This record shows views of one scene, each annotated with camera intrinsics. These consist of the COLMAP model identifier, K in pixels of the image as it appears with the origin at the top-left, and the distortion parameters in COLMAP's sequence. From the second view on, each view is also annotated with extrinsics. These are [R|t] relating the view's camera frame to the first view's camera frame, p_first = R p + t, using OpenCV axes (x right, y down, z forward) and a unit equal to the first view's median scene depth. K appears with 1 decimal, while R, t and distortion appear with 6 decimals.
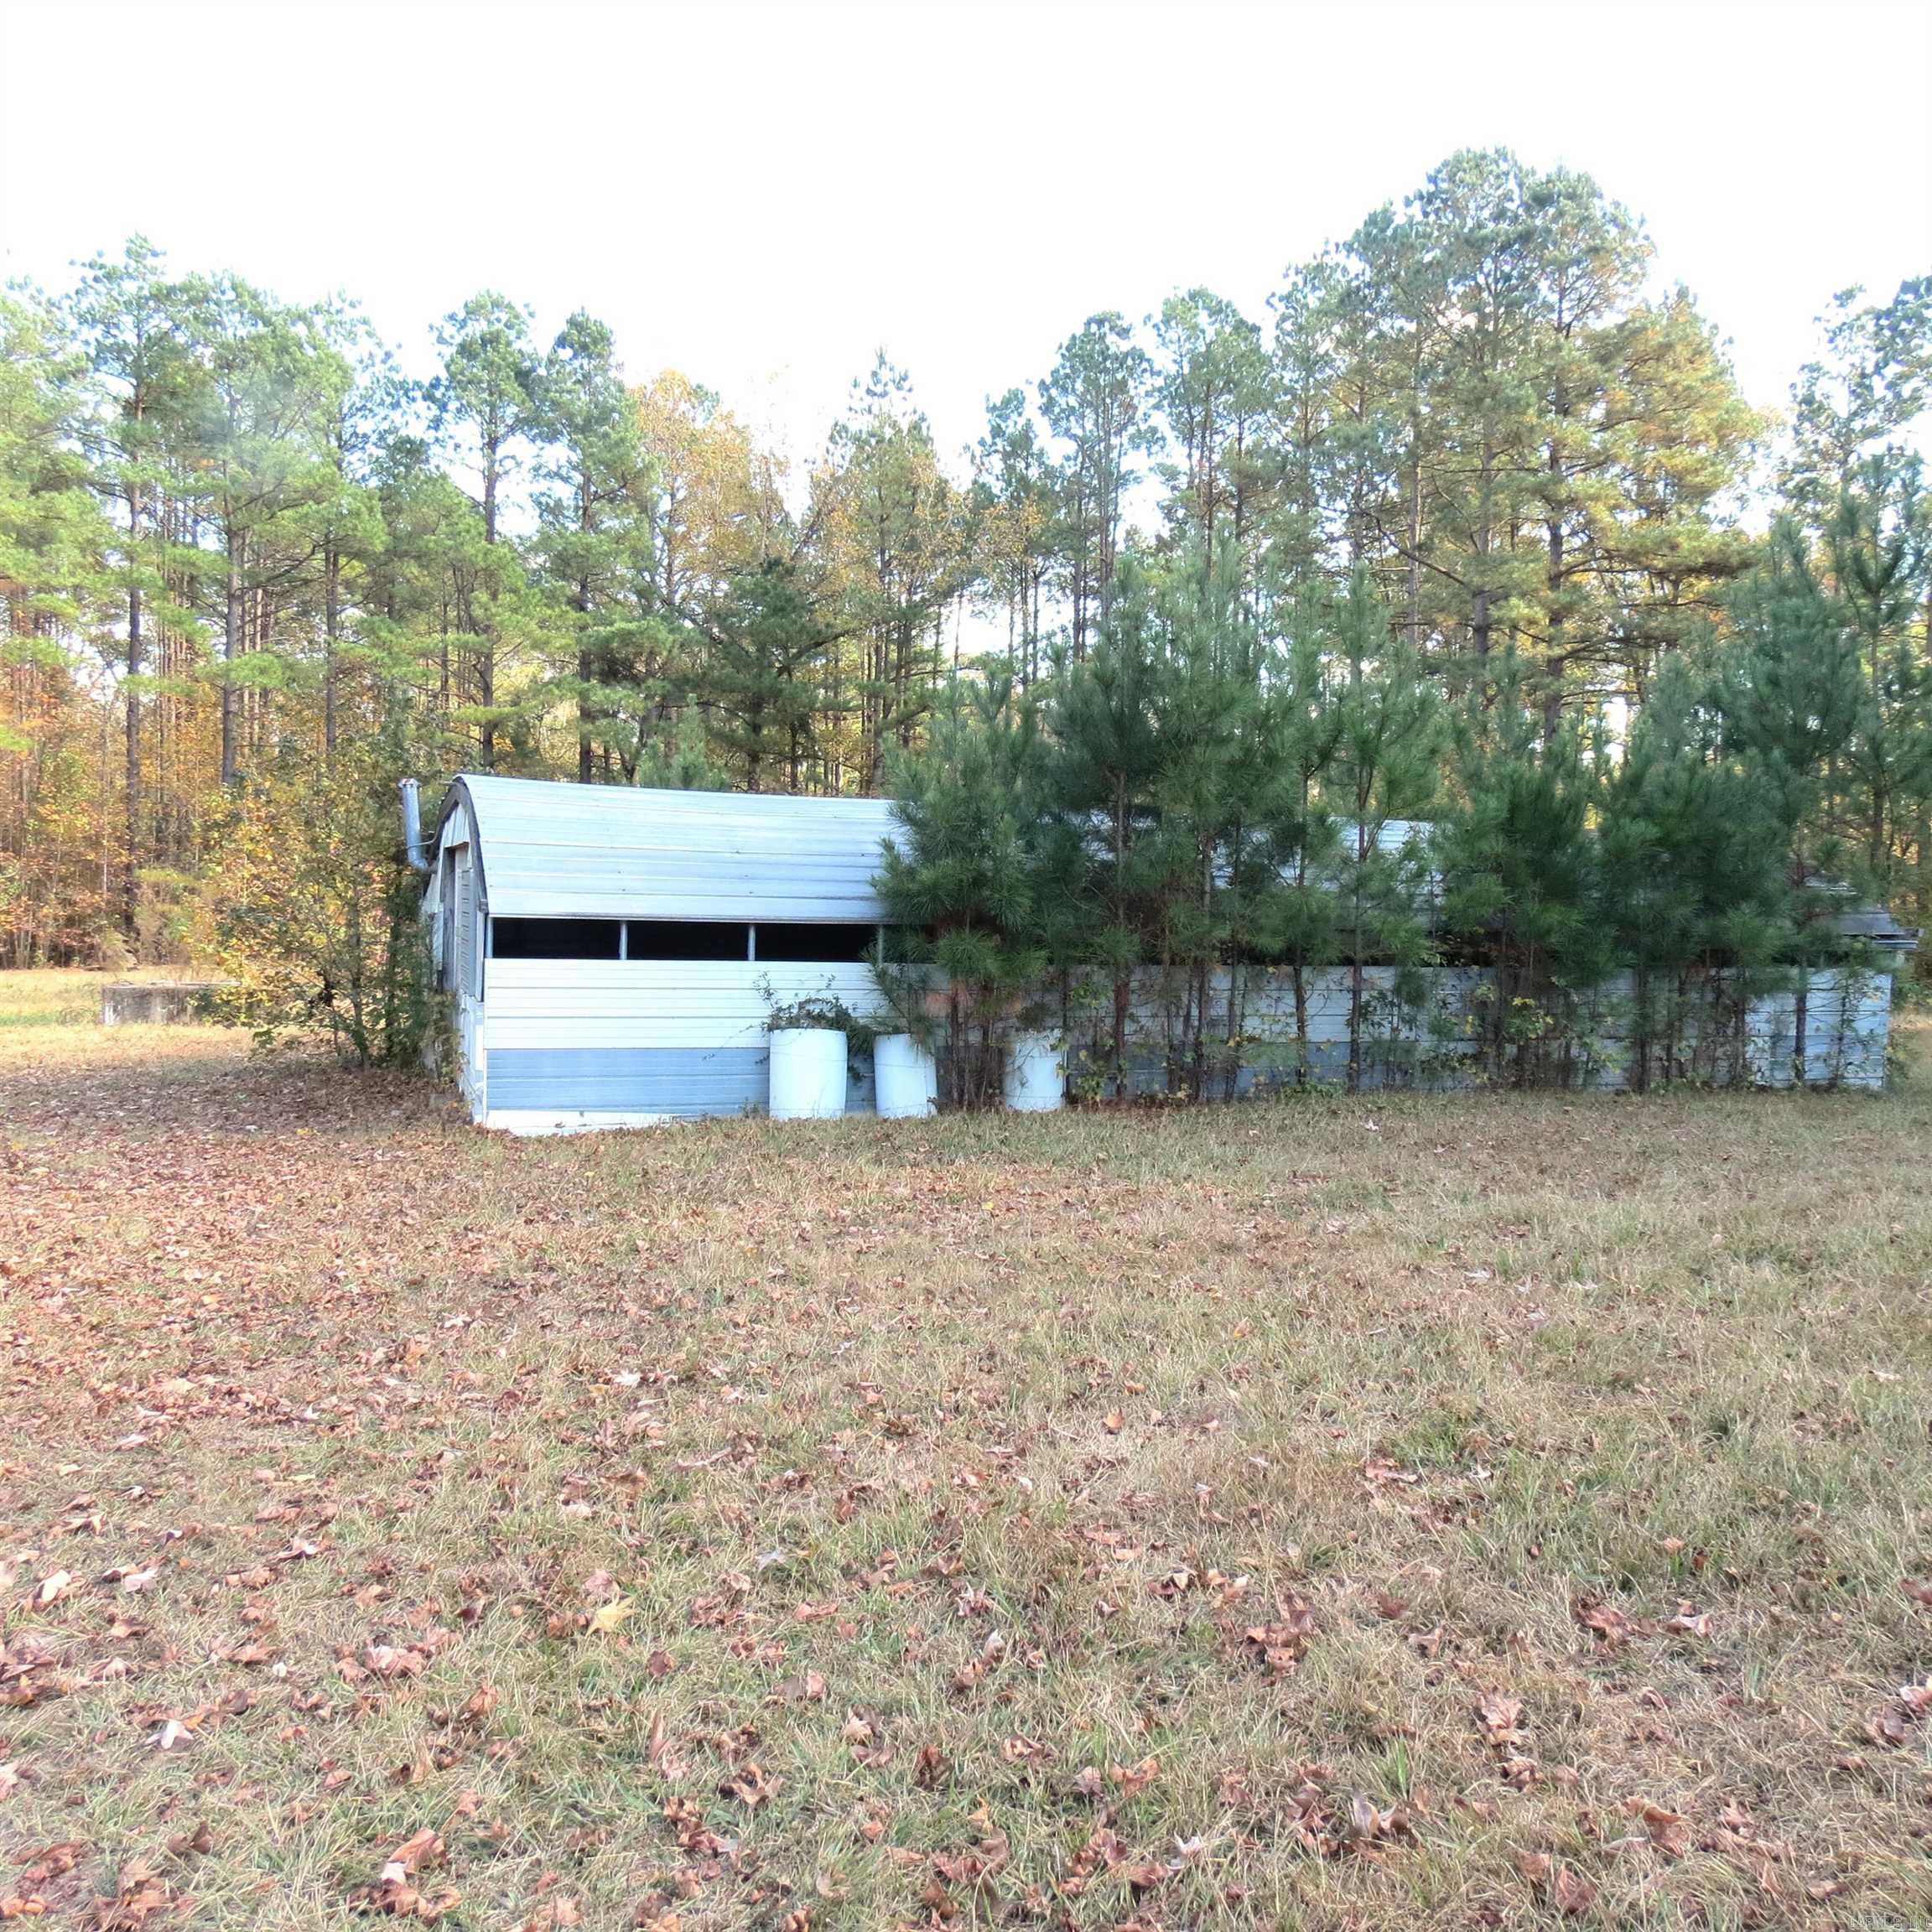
lens RADIAL K [[1827.1, 0, 969.1], [0, 1827.1, 973.2], [0, 0, 1]] dist [-0.037307, 0.013723]
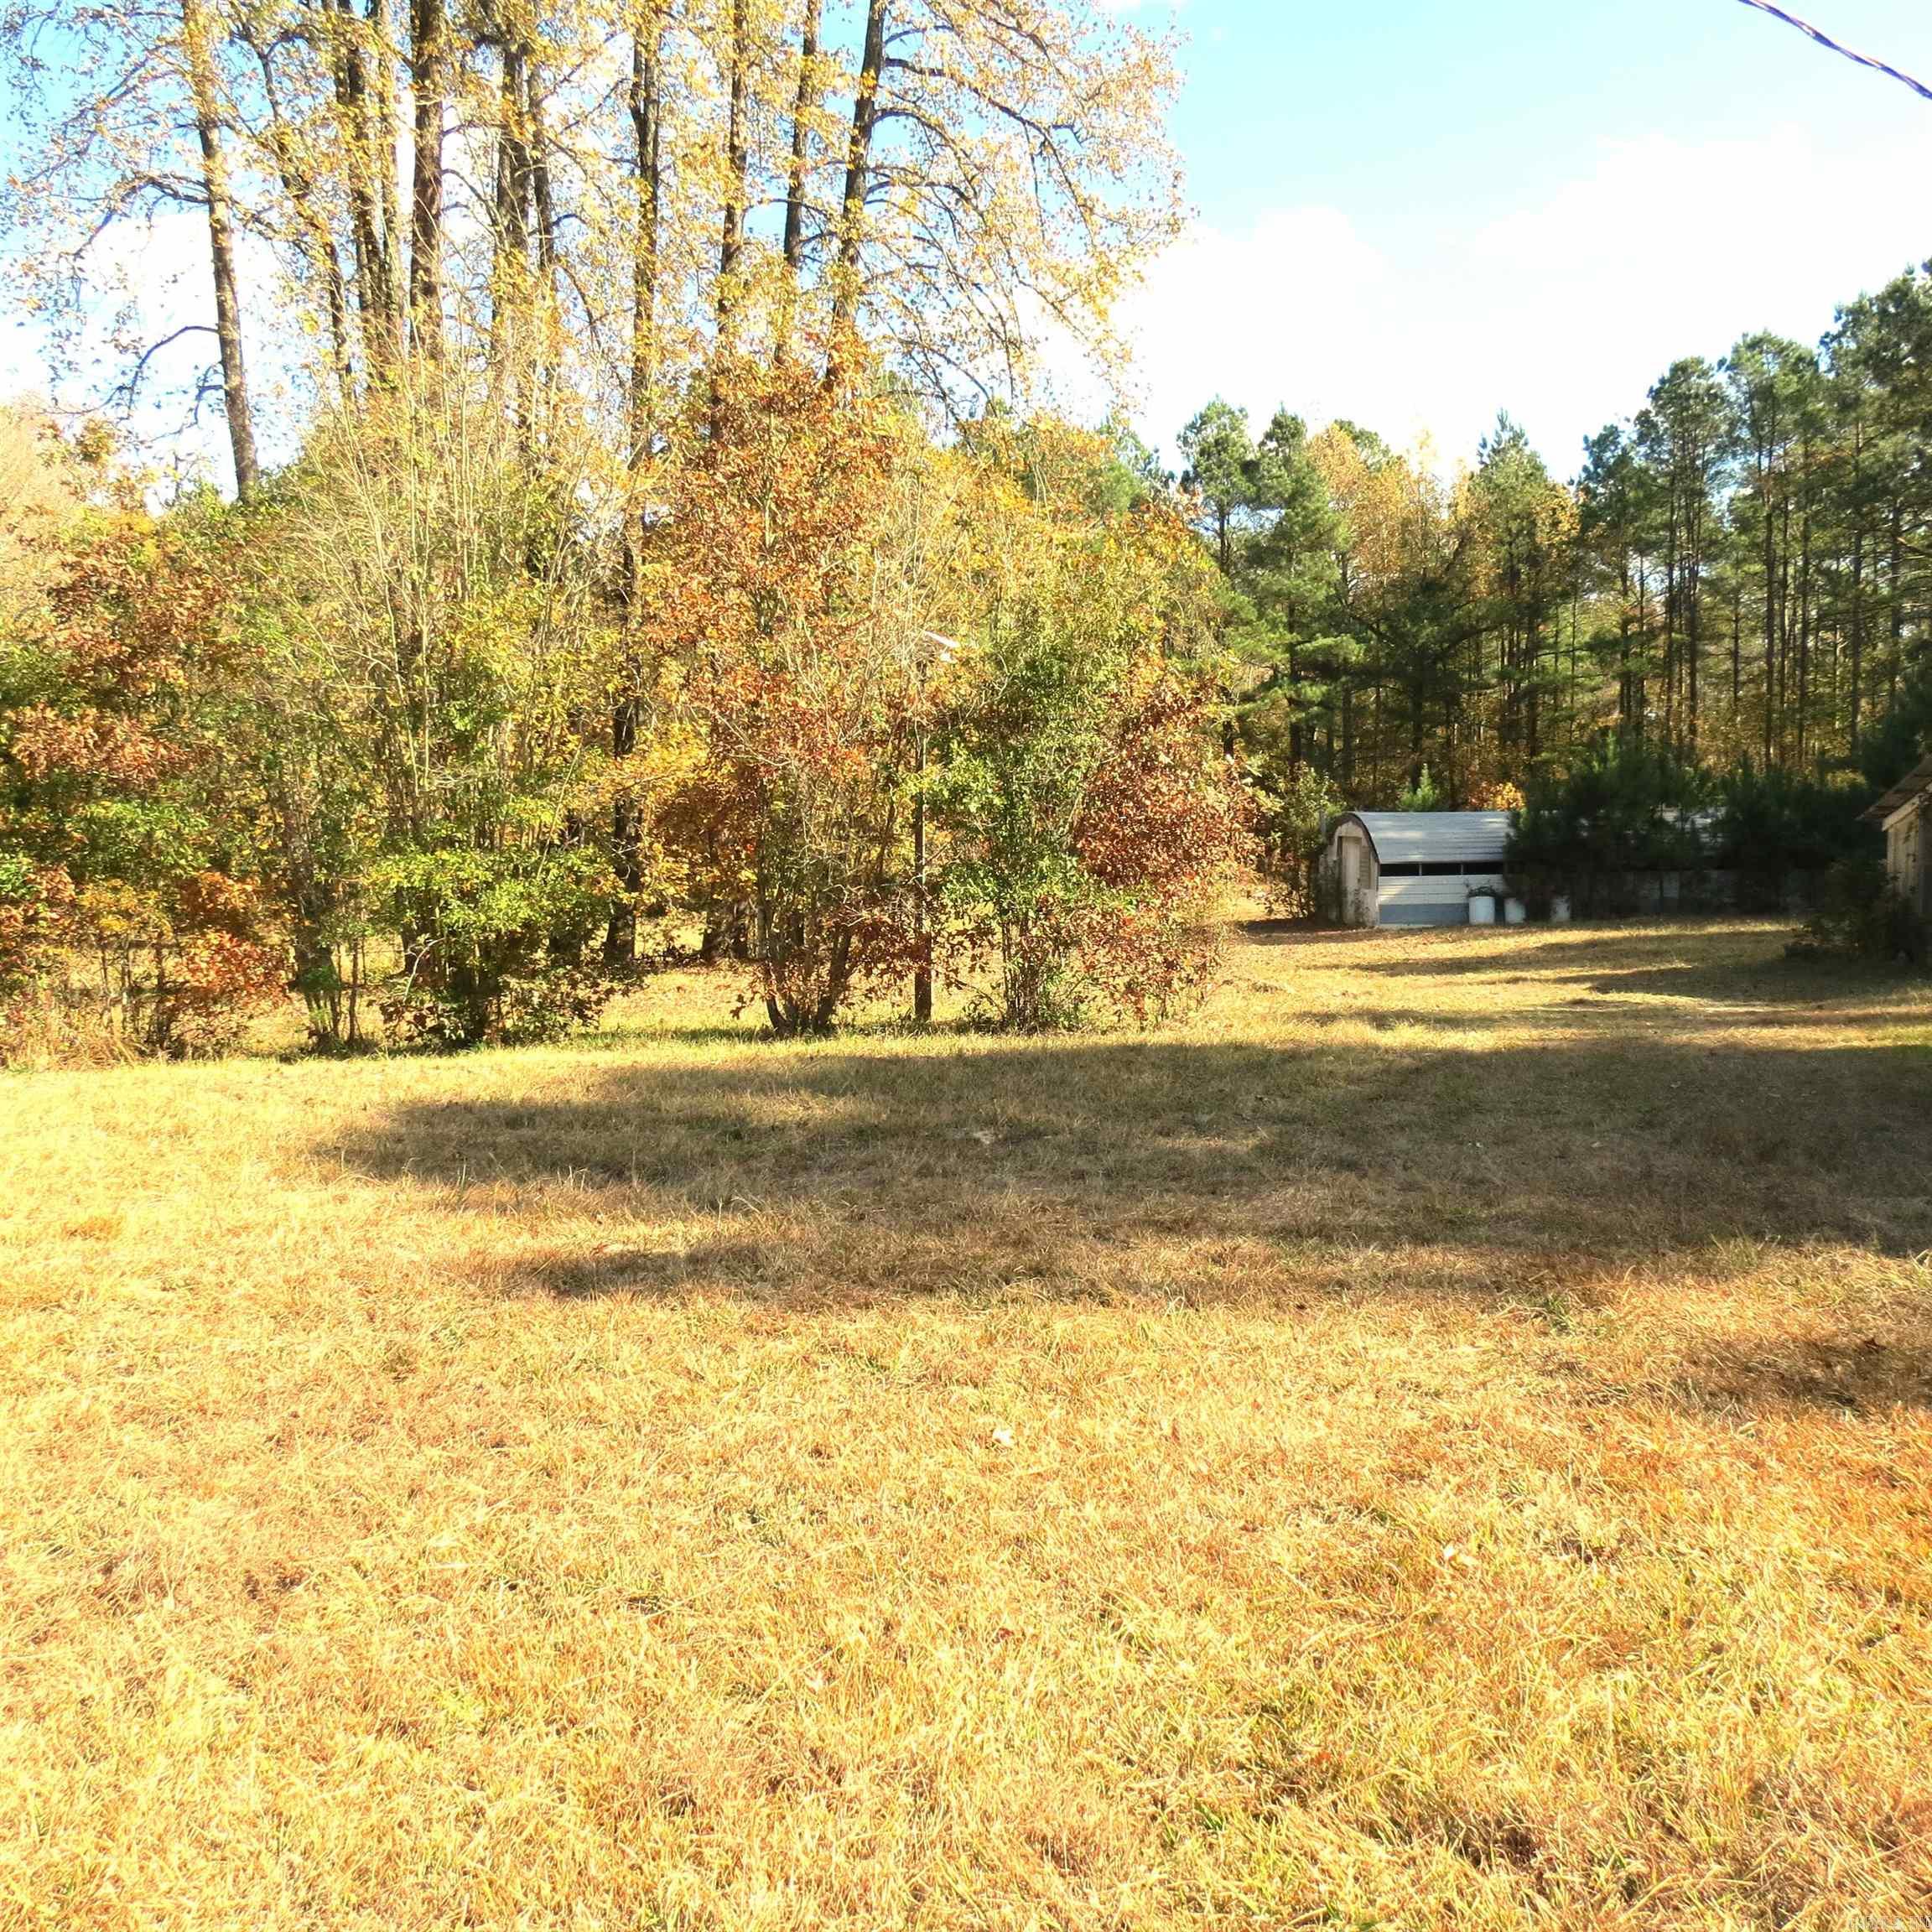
lens RADIAL K [[1827.1, 0, 969.1], [0, 1827.1, 973.2], [0, 0, 1]] dist [-0.037307, 0.013723]
pose [[0.942789, -0.005086, -0.333352, 0.023377], [0.020612, 0.998860, 0.043055, 0.001728], [0.332754, -0.047463, 0.941819, -0.417703]]
